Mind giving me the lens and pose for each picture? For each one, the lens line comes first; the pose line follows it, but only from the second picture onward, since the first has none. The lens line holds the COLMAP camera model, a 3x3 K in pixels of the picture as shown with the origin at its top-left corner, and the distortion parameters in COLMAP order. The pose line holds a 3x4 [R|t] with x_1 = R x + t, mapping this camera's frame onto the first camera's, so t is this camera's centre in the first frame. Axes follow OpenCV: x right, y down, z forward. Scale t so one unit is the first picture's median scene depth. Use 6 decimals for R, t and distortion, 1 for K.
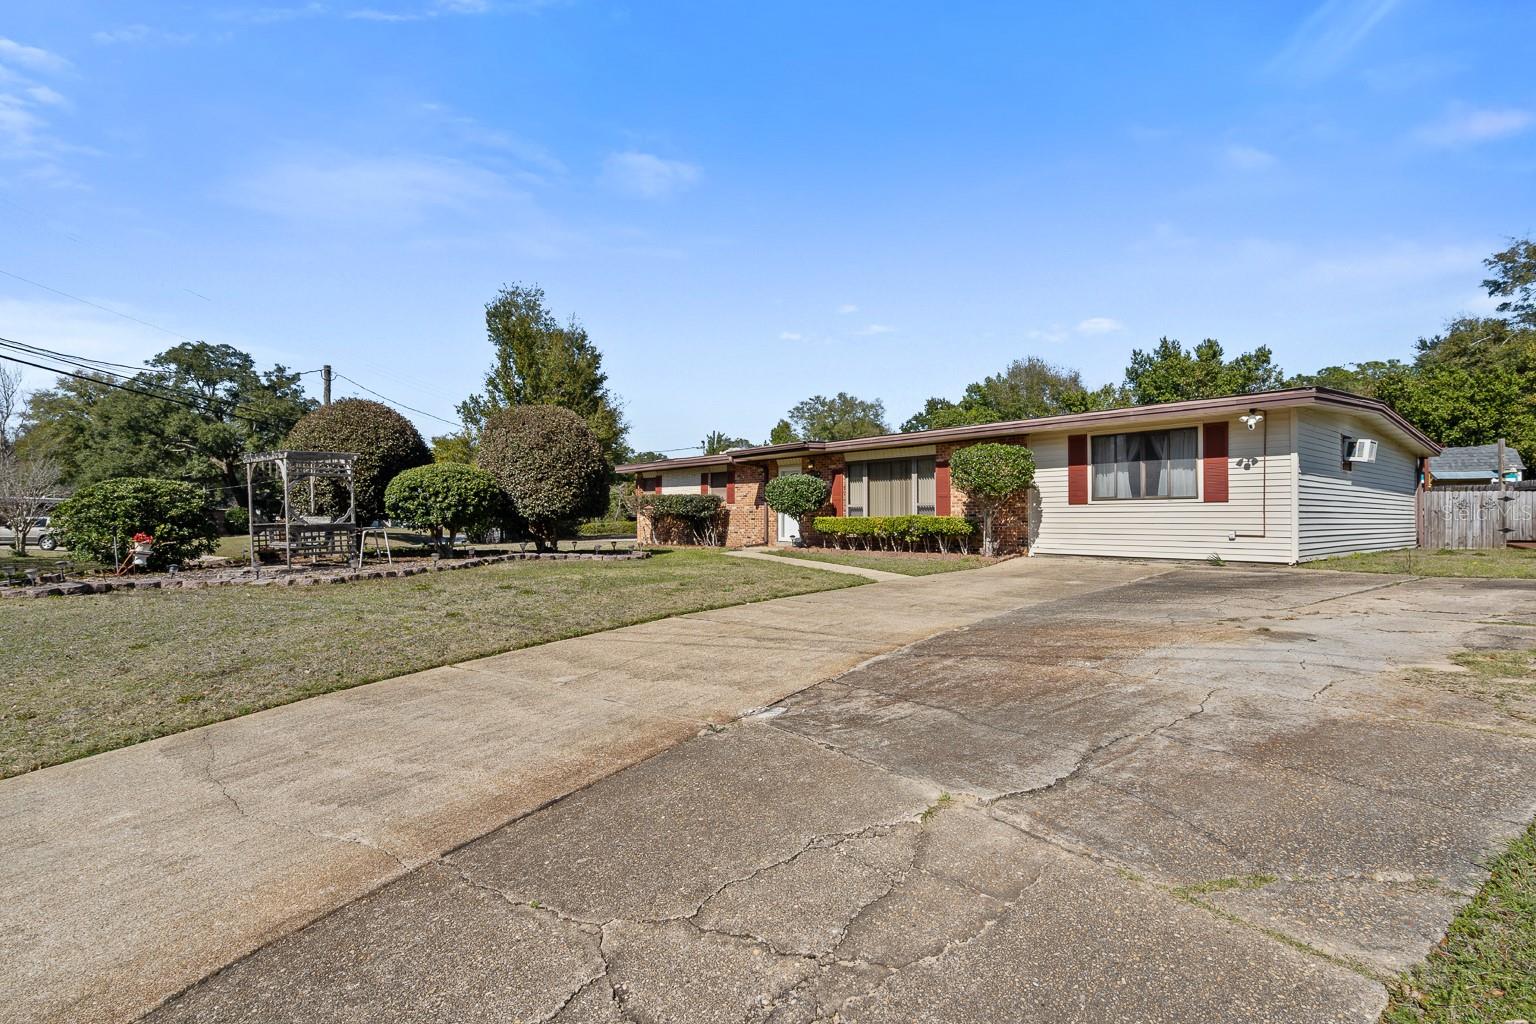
lens RADIAL K [[748.5, 0, 768.0], [0, 748.5, 512.0], [0, 0, 1]] dist [-0.000981, -0.000169]
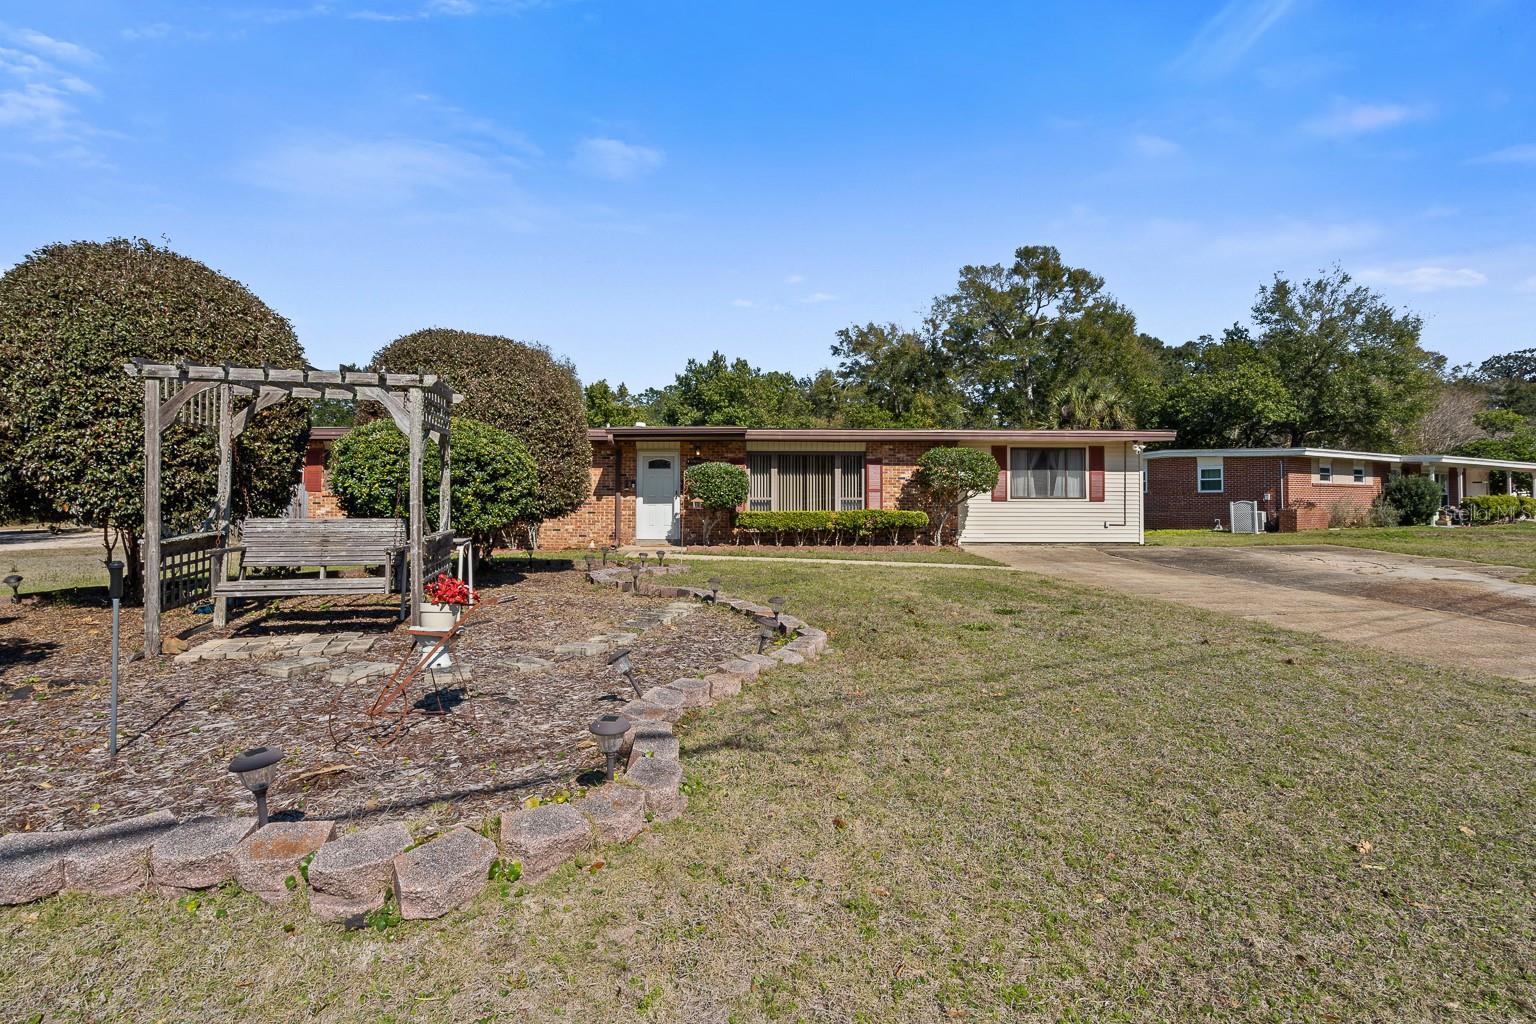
lens RADIAL K [[748.5, 0, 768.0], [0, 748.5, 512.0], [0, 0, 1]] dist [-0.000981, -0.000169]
pose [[0.641002, -0.003033, 0.767533, -0.650195], [-0.009197, 0.999890, 0.011633, -0.003344], [-0.767484, -0.014516, 0.640904, 0.420104]]
